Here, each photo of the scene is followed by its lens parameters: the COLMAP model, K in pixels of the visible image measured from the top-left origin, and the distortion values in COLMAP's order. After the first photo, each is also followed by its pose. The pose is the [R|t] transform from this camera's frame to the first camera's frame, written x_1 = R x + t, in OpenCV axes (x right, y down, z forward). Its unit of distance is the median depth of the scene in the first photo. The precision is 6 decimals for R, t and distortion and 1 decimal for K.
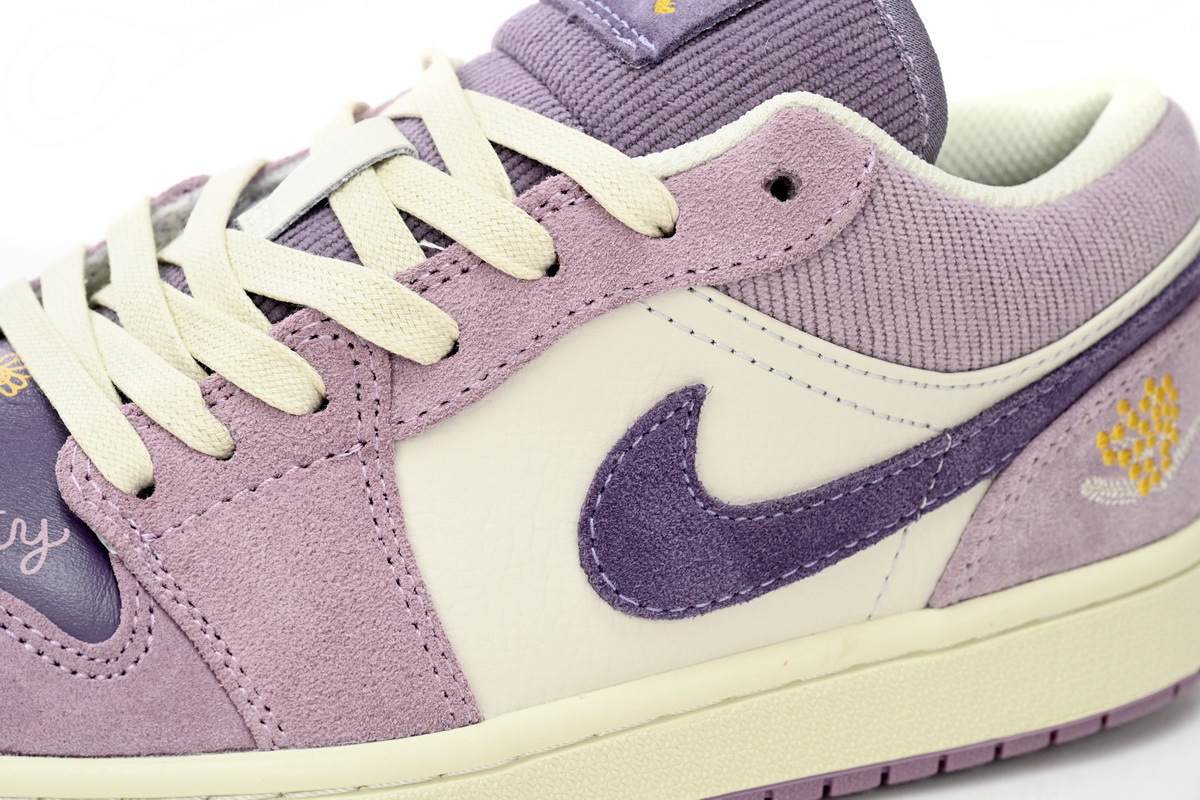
lens RADIAL K [[2757.1, 0, 603.5], [0, 2757.1, 400.0], [0, 0, 1]] dist [0.029409, 0.000000]
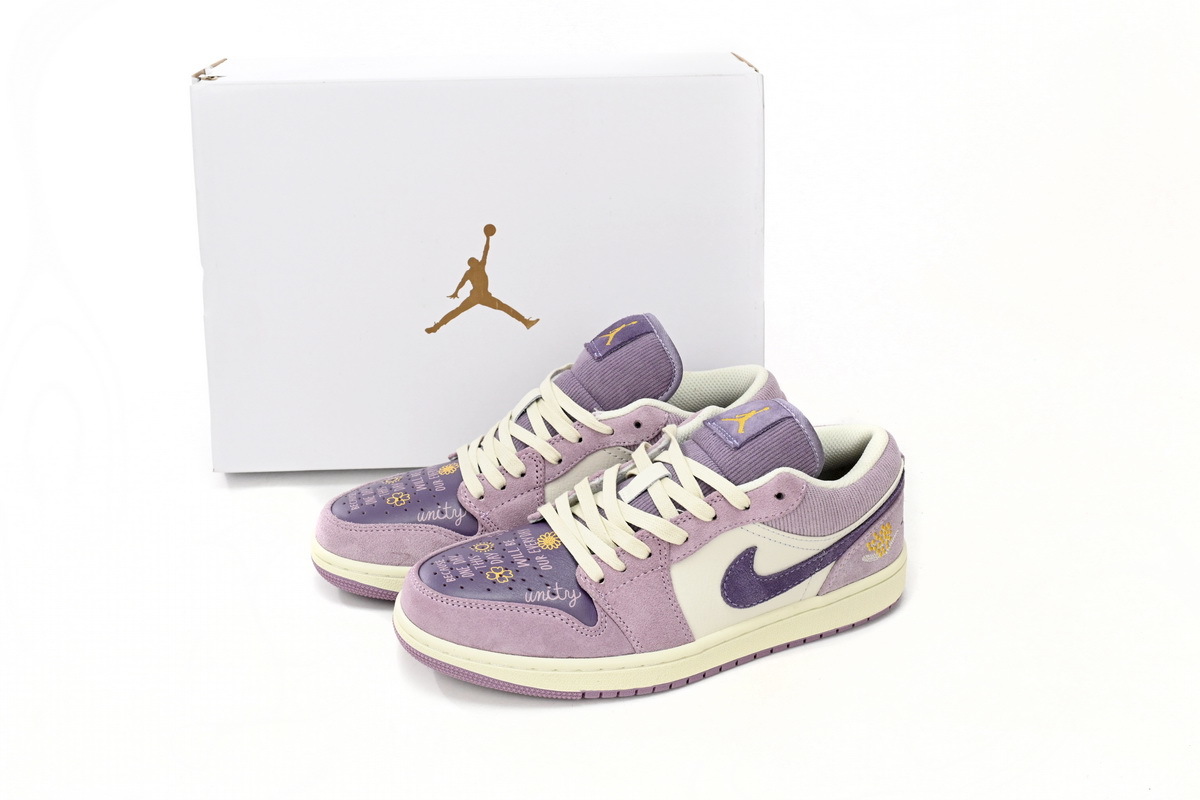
lens RADIAL K [[1523.4, 0, 602.6], [0, 1523.4, 400.1], [0, 0, 1]] dist [0.112189, 0.000000]
pose [[0.999781, -0.016634, 0.012660, -0.184554], [0.014658, 0.989653, 0.142728, -0.478894], [-0.014903, -0.142511, 0.989681, -0.919094]]
